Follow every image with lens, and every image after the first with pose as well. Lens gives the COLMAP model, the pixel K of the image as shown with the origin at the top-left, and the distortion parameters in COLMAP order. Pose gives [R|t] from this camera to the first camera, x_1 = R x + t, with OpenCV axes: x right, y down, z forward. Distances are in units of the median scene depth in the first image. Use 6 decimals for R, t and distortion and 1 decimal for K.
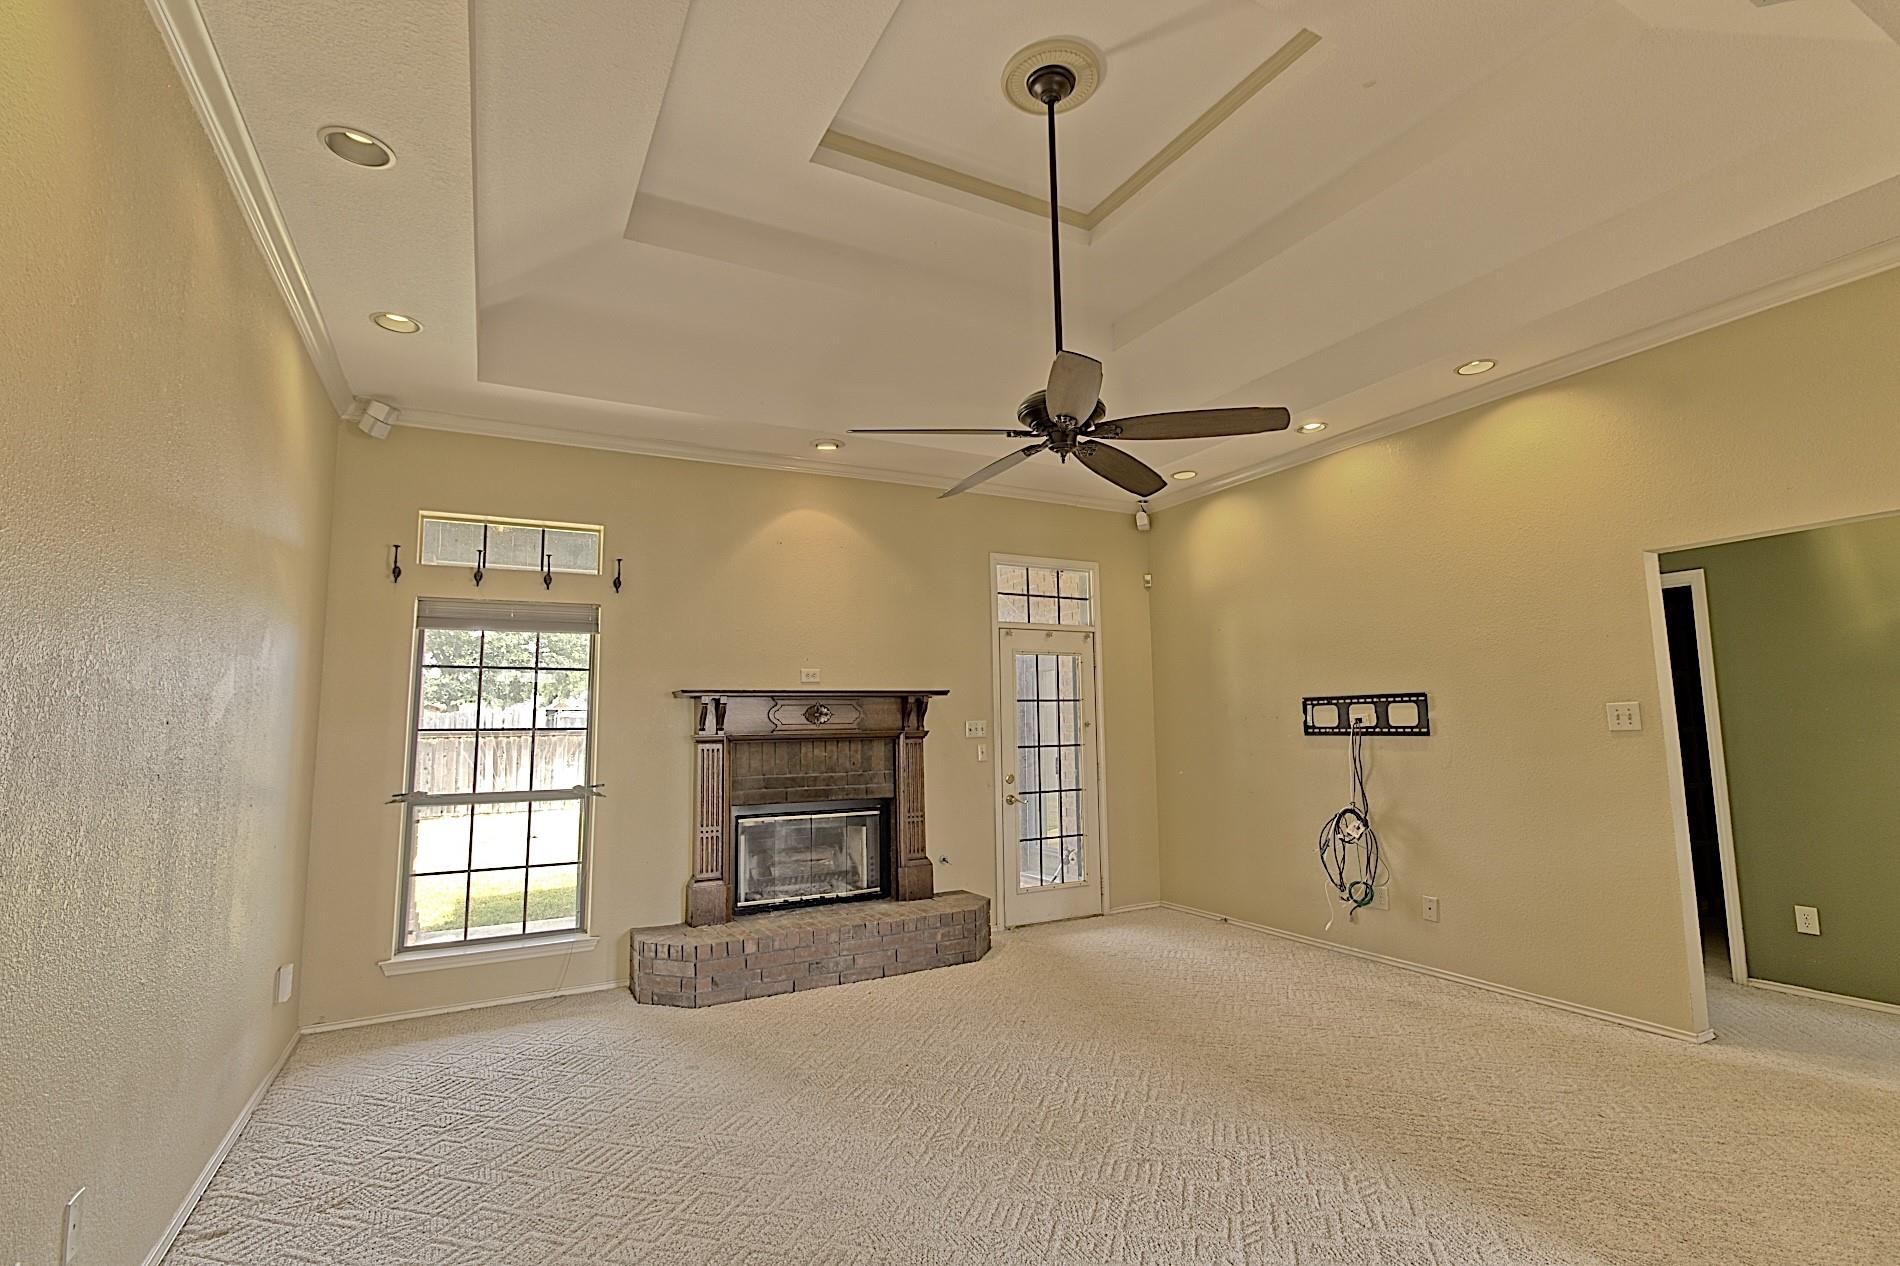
lens RADIAL K [[868.2, 0, 960.4], [0, 868.2, 628.0], [0, 0, 1]] dist [-0.001173, -0.000837]
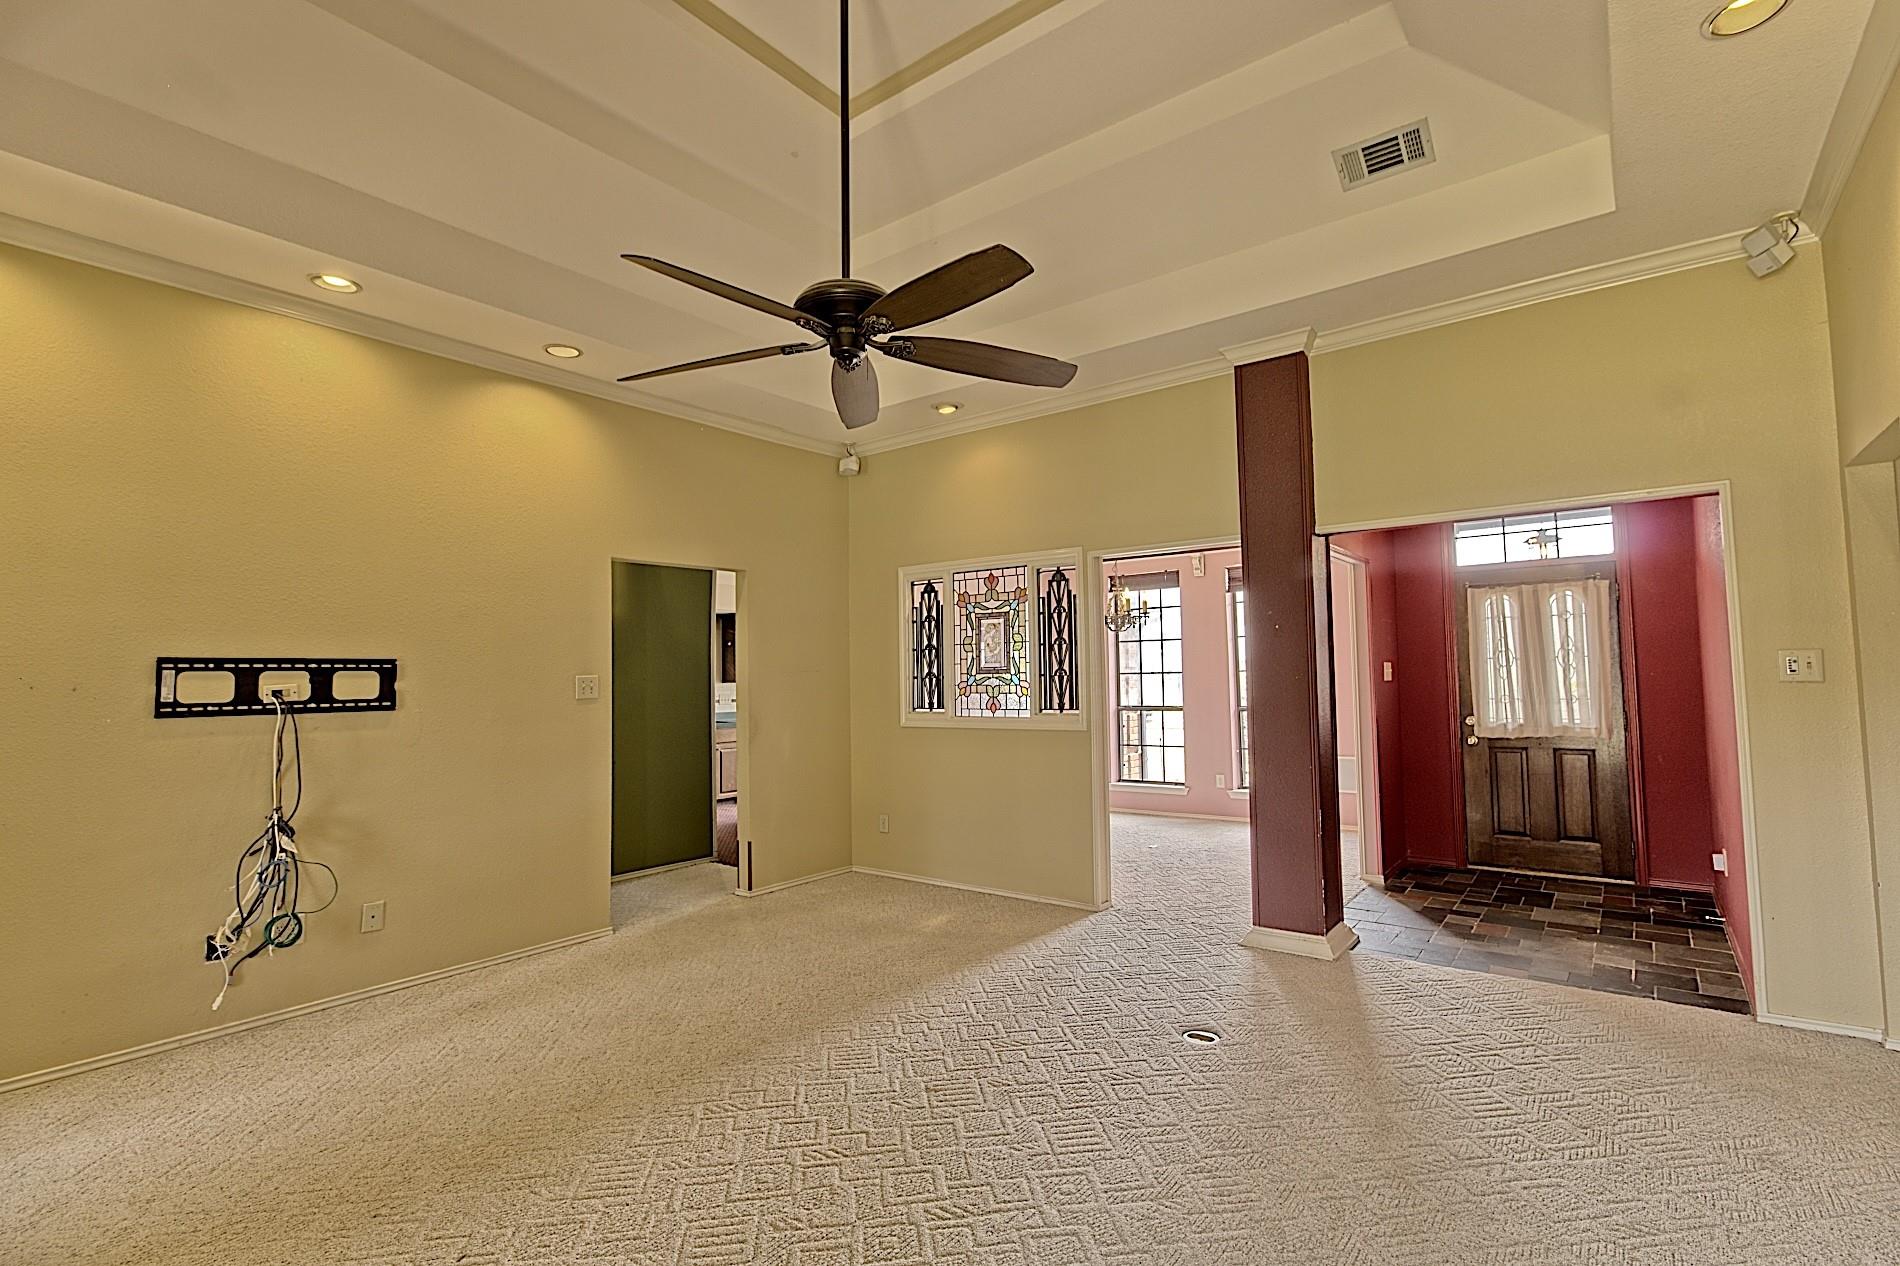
lens RADIAL K [[868.2, 0, 961.9], [0, 868.2, 630.2], [0, 0, 1]] dist [-0.001173, -0.000837]
pose [[-0.397231, 0.078030, 0.914395, -0.455208], [-0.075523, 0.990219, -0.117310, 0.101693], [-0.914606, -0.115657, -0.387453, 0.809530]]
